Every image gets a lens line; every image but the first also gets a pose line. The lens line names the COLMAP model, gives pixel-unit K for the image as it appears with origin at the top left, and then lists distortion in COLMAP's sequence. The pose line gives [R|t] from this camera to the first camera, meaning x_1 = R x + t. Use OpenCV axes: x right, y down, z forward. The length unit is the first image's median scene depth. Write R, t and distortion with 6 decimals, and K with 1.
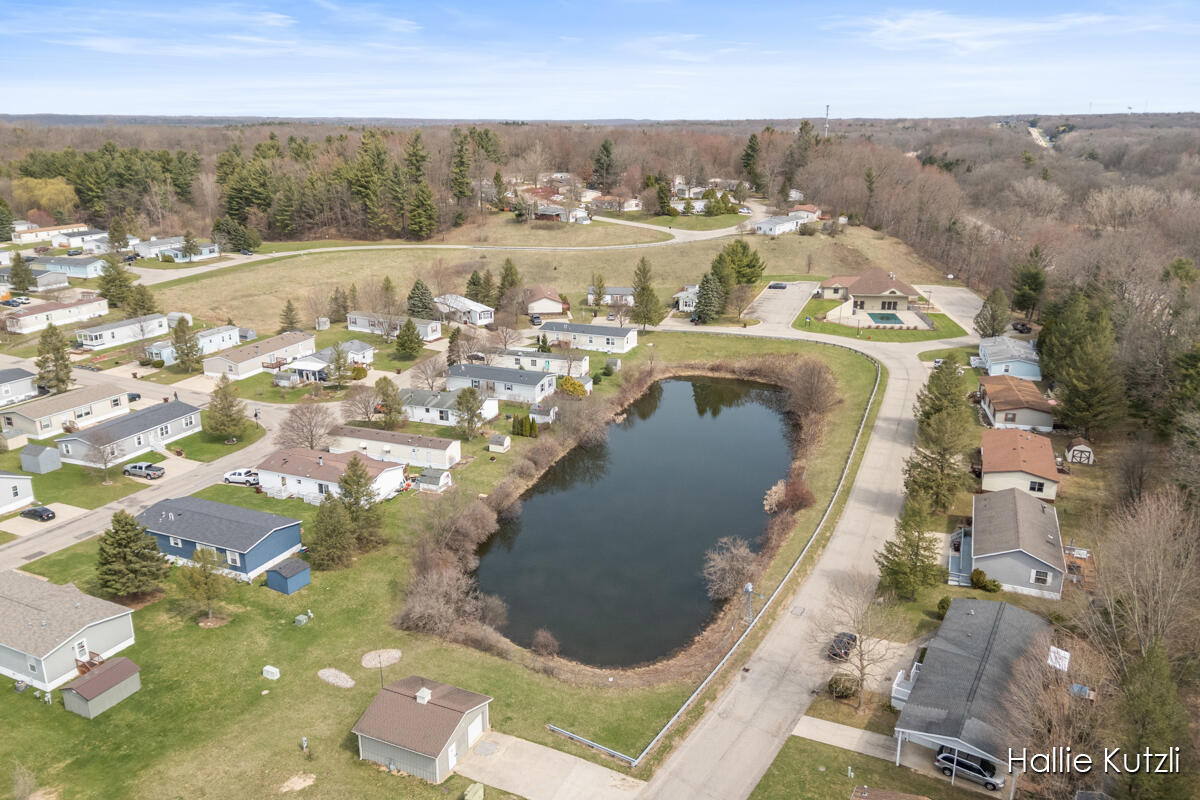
lens RADIAL K [[880.0, 0, 602.1], [0, 880.0, 392.7], [0, 0, 1]] dist [0.086672, -0.074522]
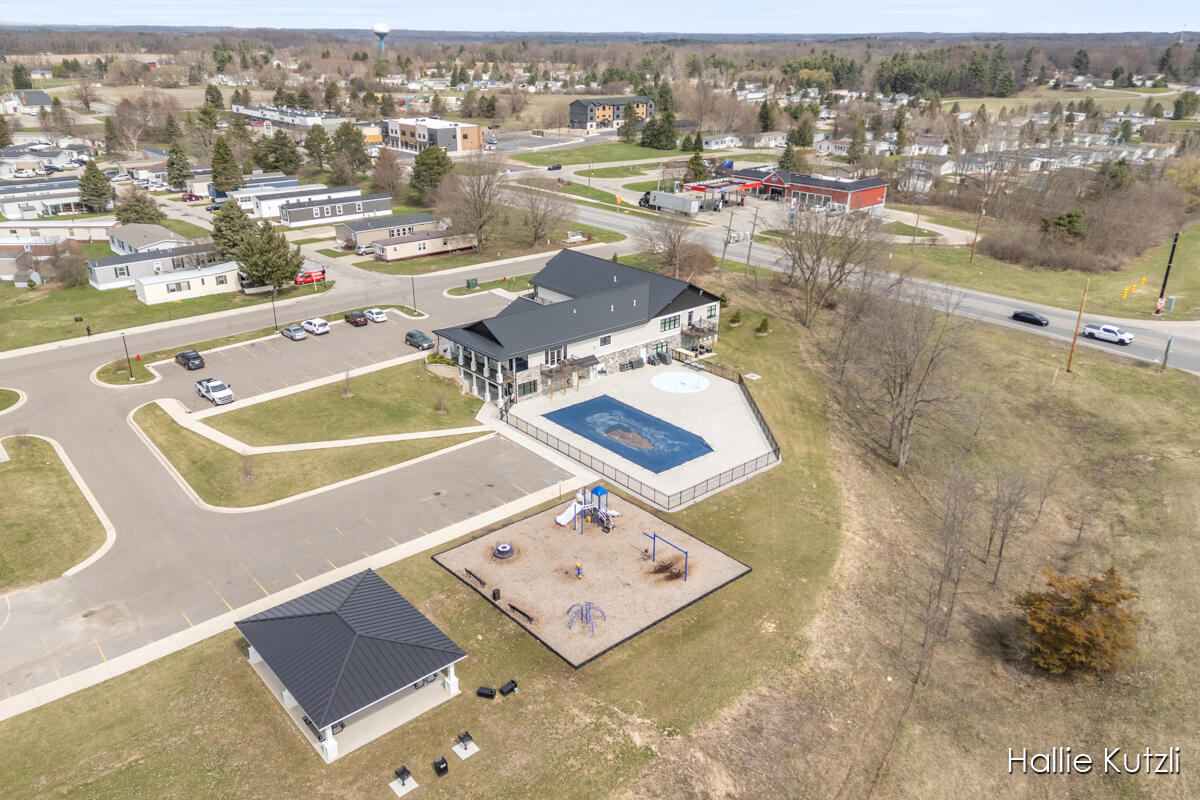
lens RADIAL K [[880.0, 0, 602.1], [0, 880.0, 392.7], [0, 0, 1]] dist [0.086672, -0.074522]
pose [[0.965655, 0.104643, -0.237822, -0.549270], [-0.083959, 0.991880, 0.095523, 0.413658], [0.245887, -0.072275, 0.966600, -1.403643]]
